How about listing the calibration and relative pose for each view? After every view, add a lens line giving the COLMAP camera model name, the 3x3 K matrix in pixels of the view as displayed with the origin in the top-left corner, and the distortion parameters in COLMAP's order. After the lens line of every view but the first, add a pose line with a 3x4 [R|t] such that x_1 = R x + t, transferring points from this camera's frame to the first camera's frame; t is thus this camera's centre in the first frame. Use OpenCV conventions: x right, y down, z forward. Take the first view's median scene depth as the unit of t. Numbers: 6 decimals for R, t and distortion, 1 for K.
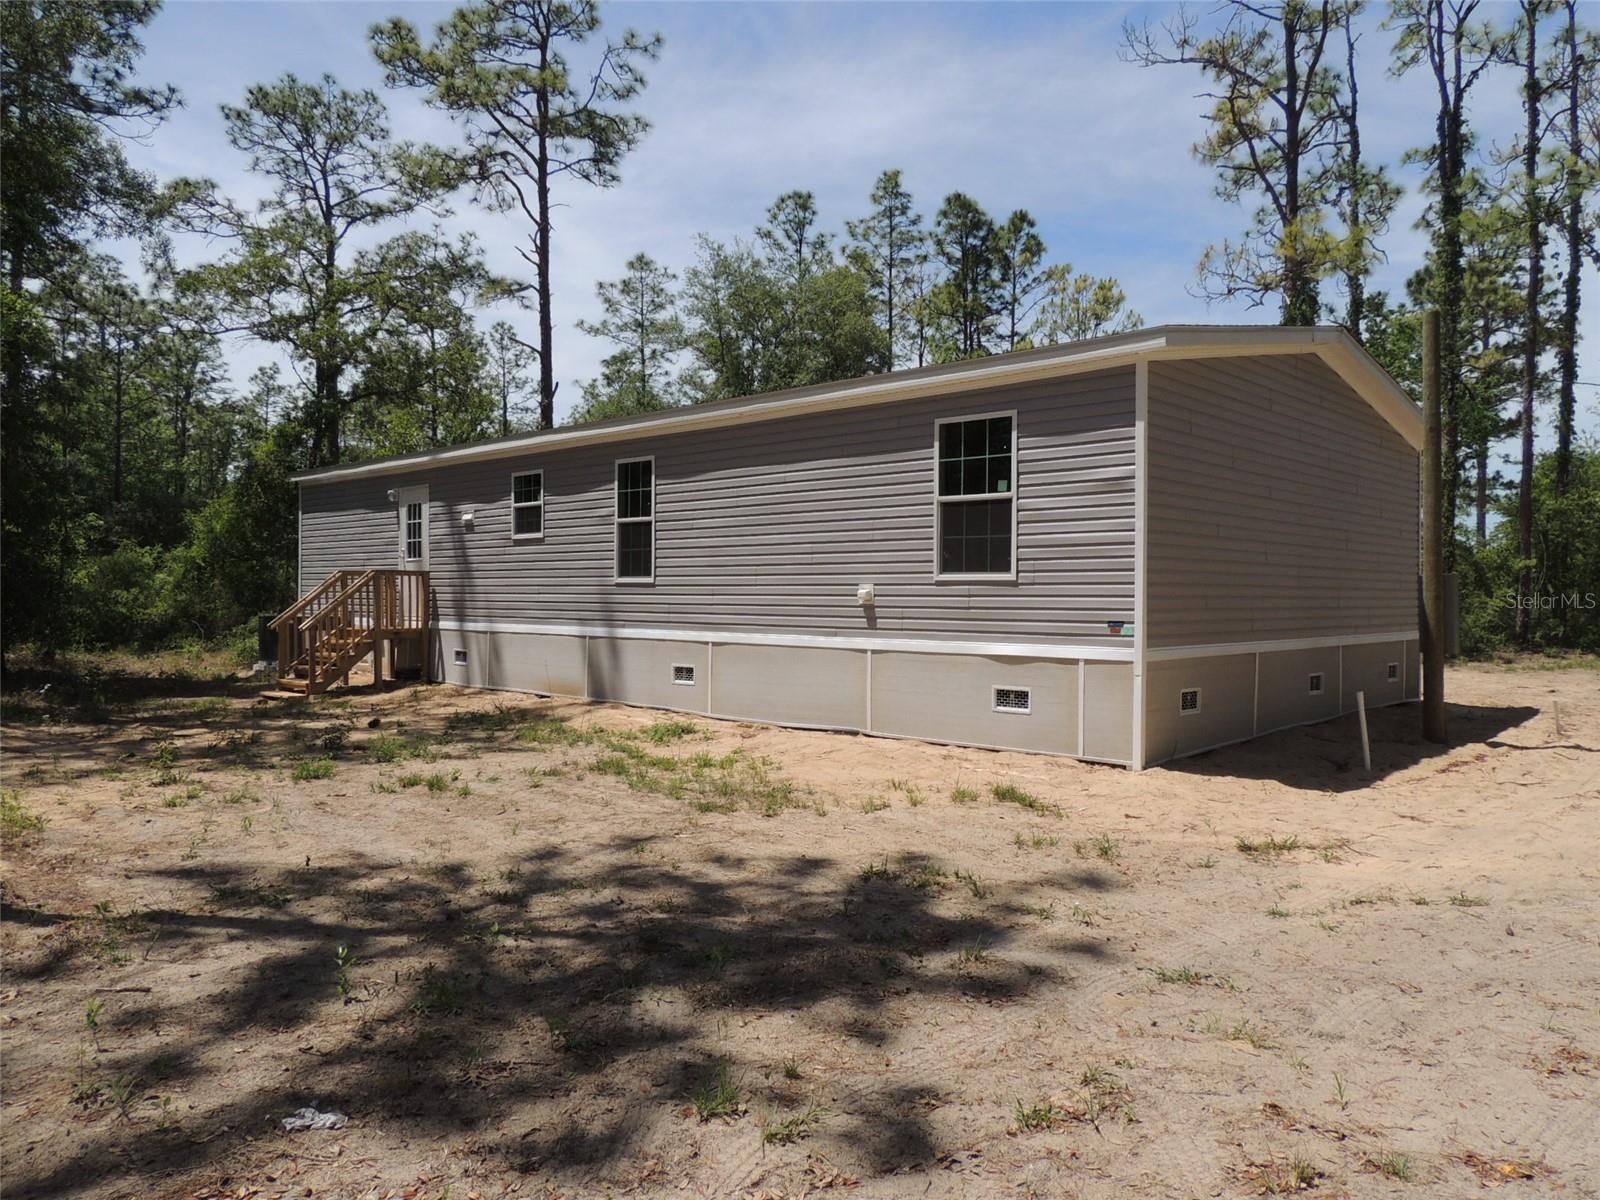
lens RADIAL K [[1137.8, 0, 789.1], [0, 1137.8, 597.8], [0, 0, 1]] dist [-0.025357, 0.006786]
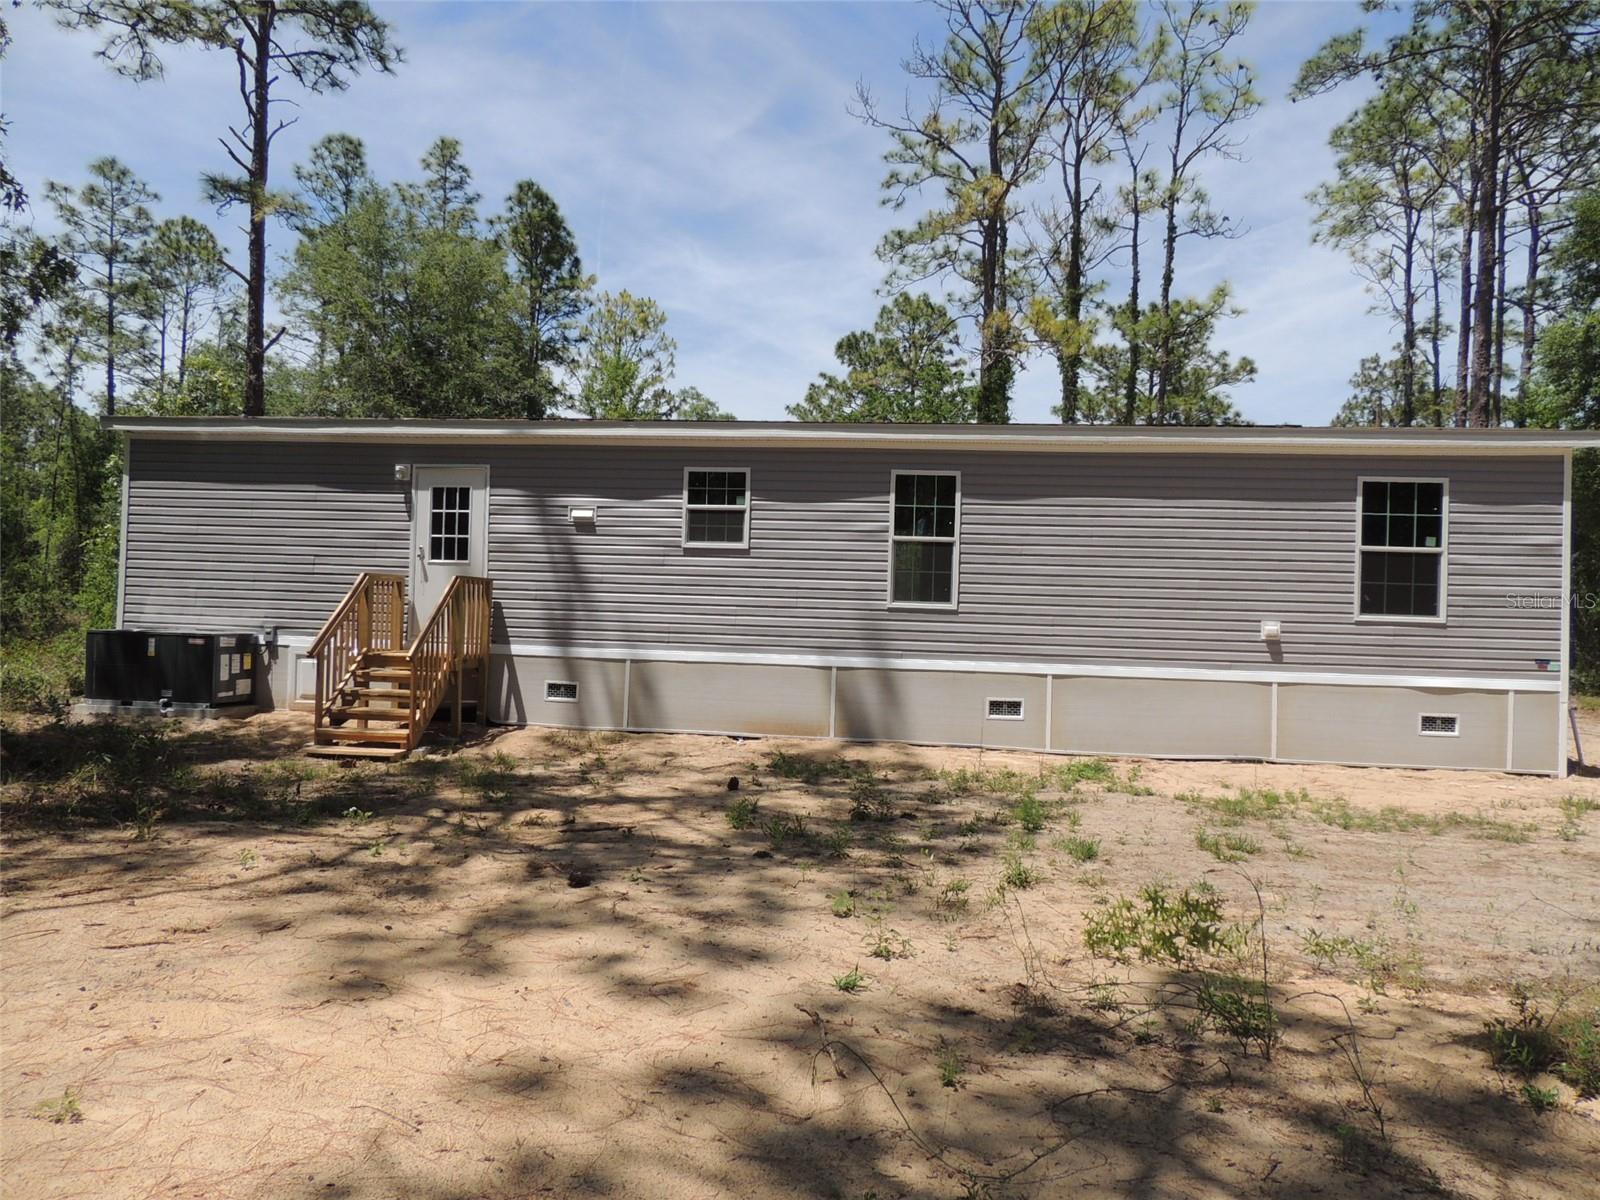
lens RADIAL K [[1137.8, 0, 796.3], [0, 1137.8, 591.1], [0, 0, 1]] dist [-0.025357, 0.006786]
pose [[0.804142, 0.028699, 0.593744, -0.763834], [-0.023974, 0.999587, -0.015847, -0.010395], [-0.593954, -0.001491, 0.804498, 0.338370]]
